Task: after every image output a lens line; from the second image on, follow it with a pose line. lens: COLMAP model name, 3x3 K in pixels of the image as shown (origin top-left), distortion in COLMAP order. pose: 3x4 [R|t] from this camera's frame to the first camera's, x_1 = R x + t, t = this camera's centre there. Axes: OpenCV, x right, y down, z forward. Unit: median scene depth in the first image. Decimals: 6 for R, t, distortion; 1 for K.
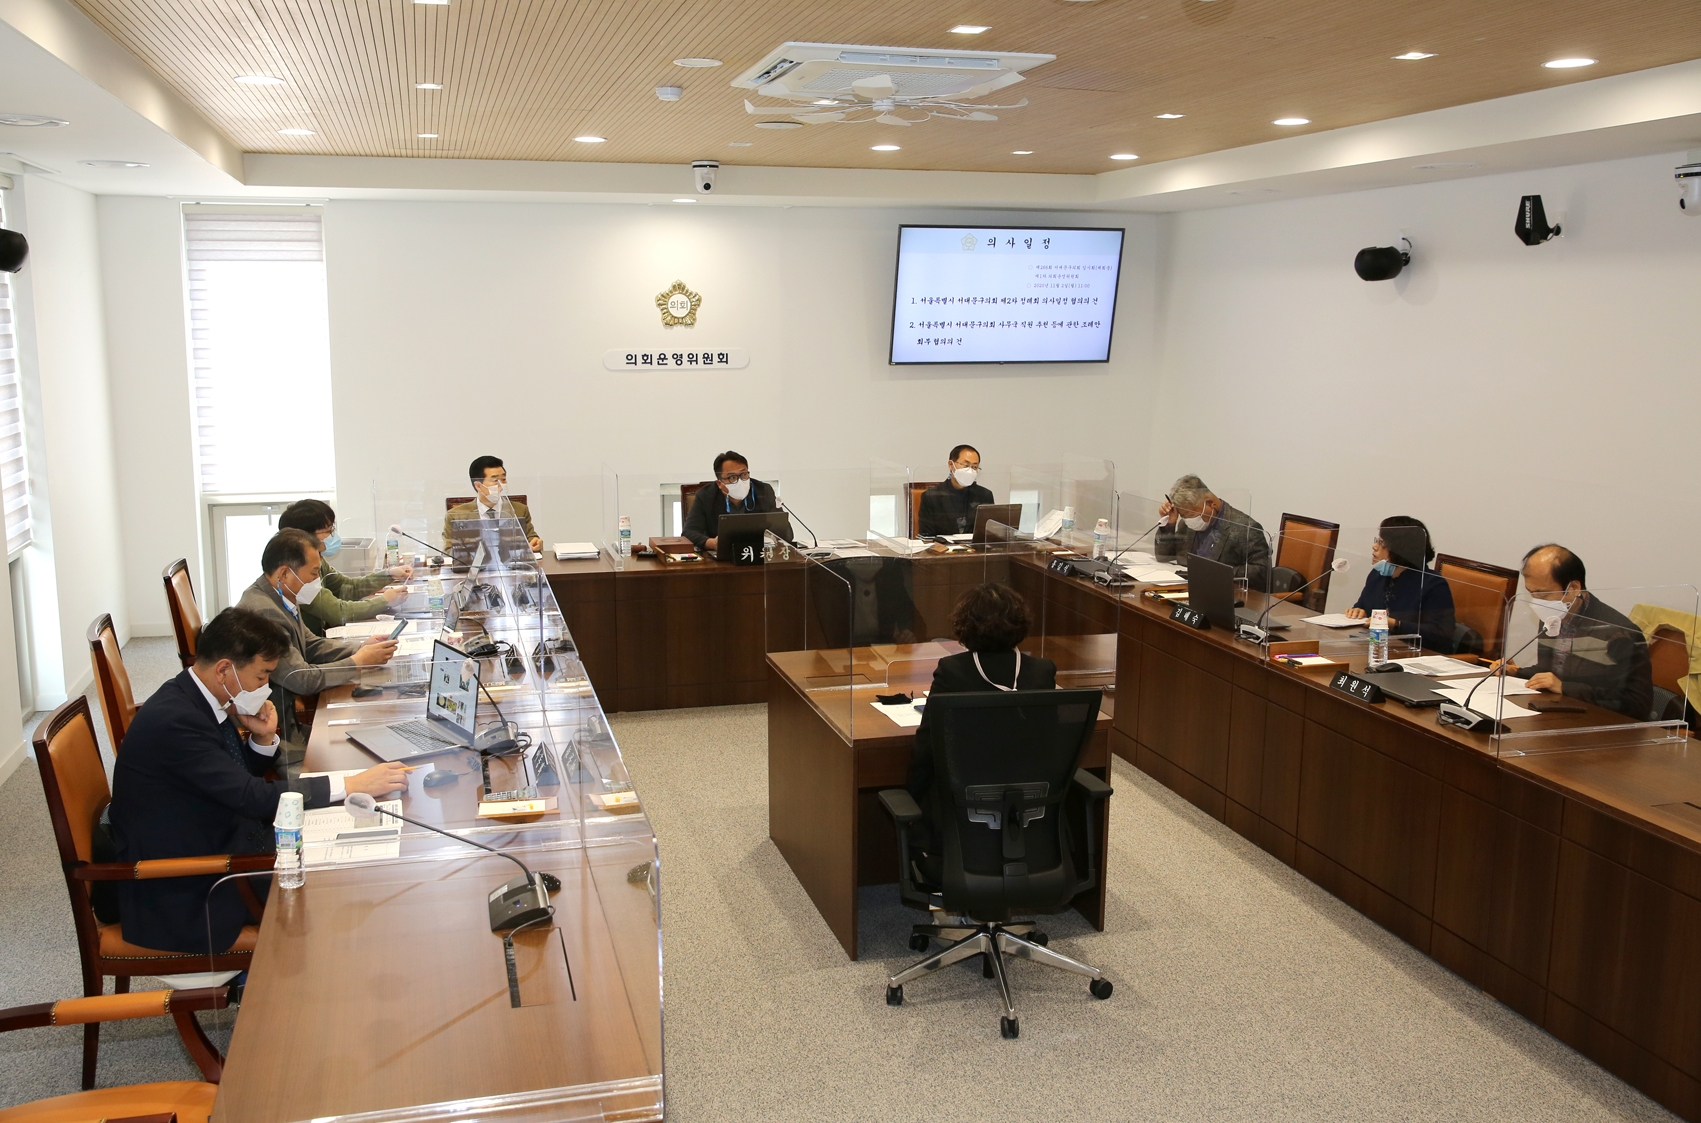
lens RADIAL K [[1473.6, 0, 850.5], [0, 1473.6, 561.5], [0, 0, 1]] dist [-0.002938, 0.003171]
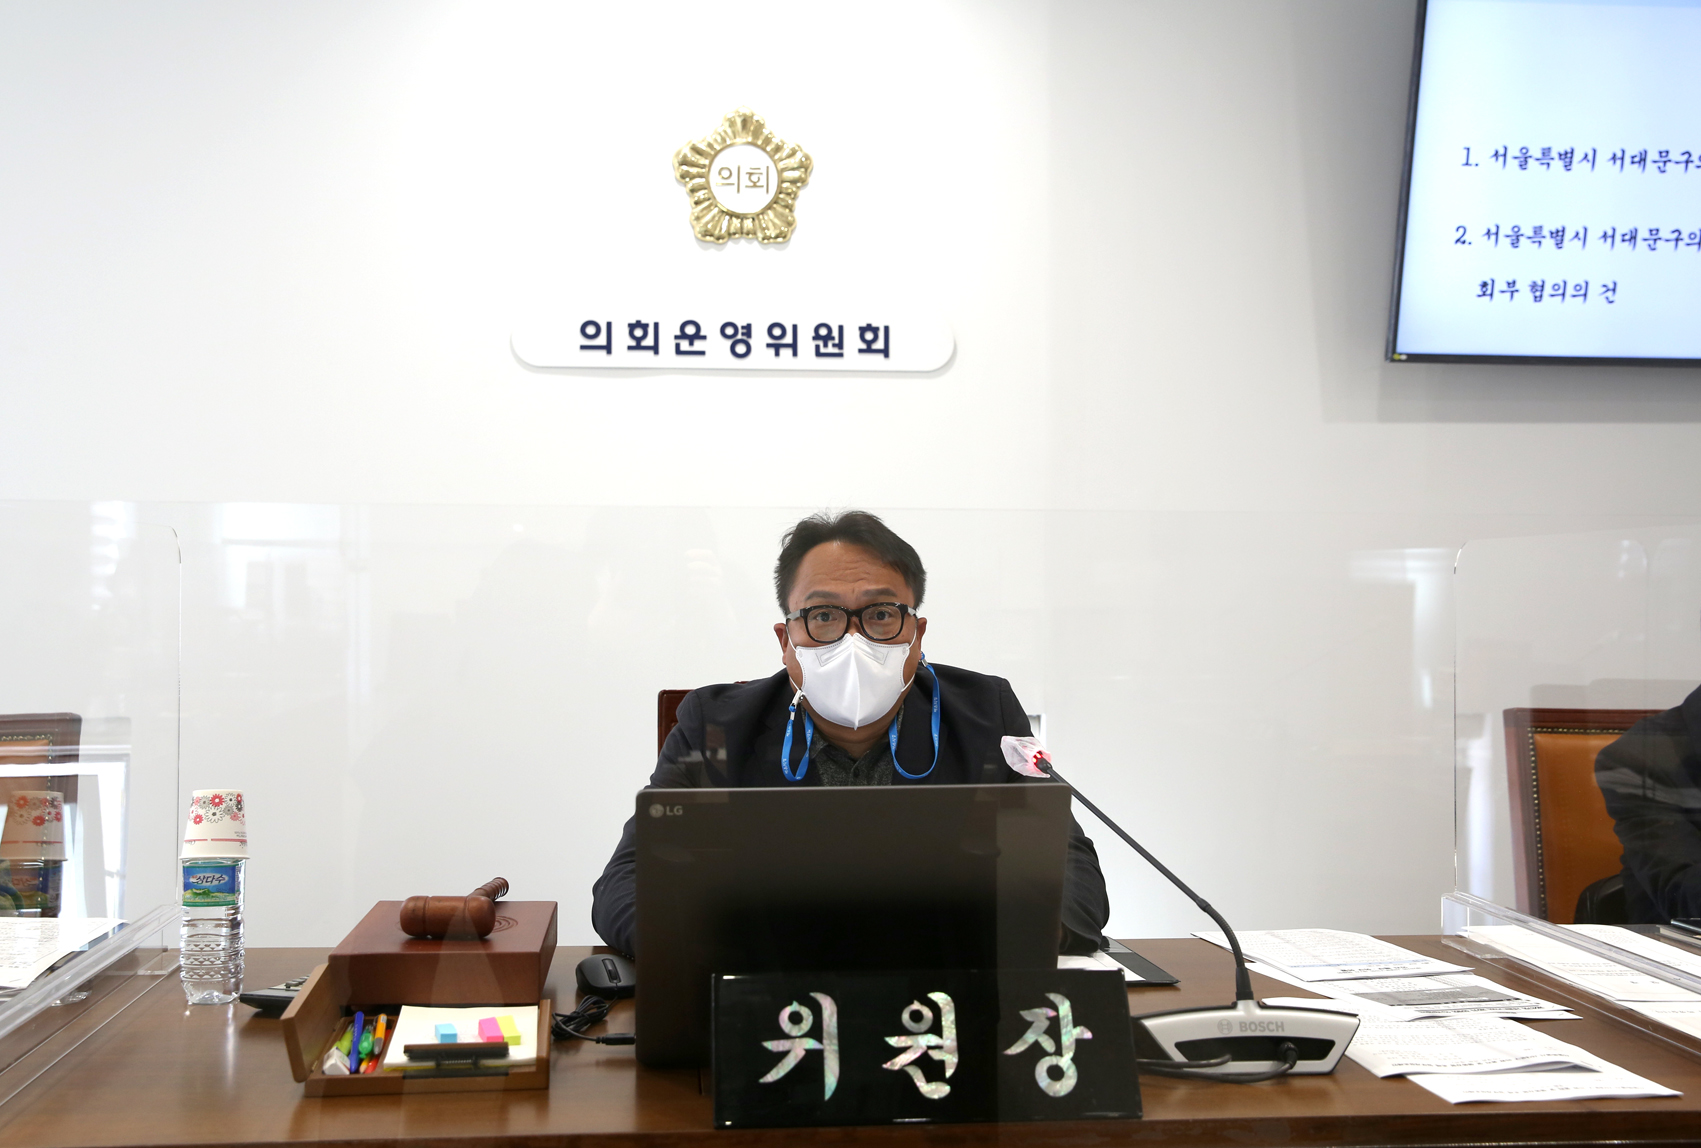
lens RADIAL K [[1722.3, 0, 850.5], [0, 1722.3, 574.0], [0, 0, 1]] dist [-0.010201, 0.100488]
pose [[0.986045, -0.000238, -0.166480, -0.027622], [-0.030221, 0.983129, -0.180400, -0.016351], [0.163714, 0.182913, 0.969402, 0.638975]]
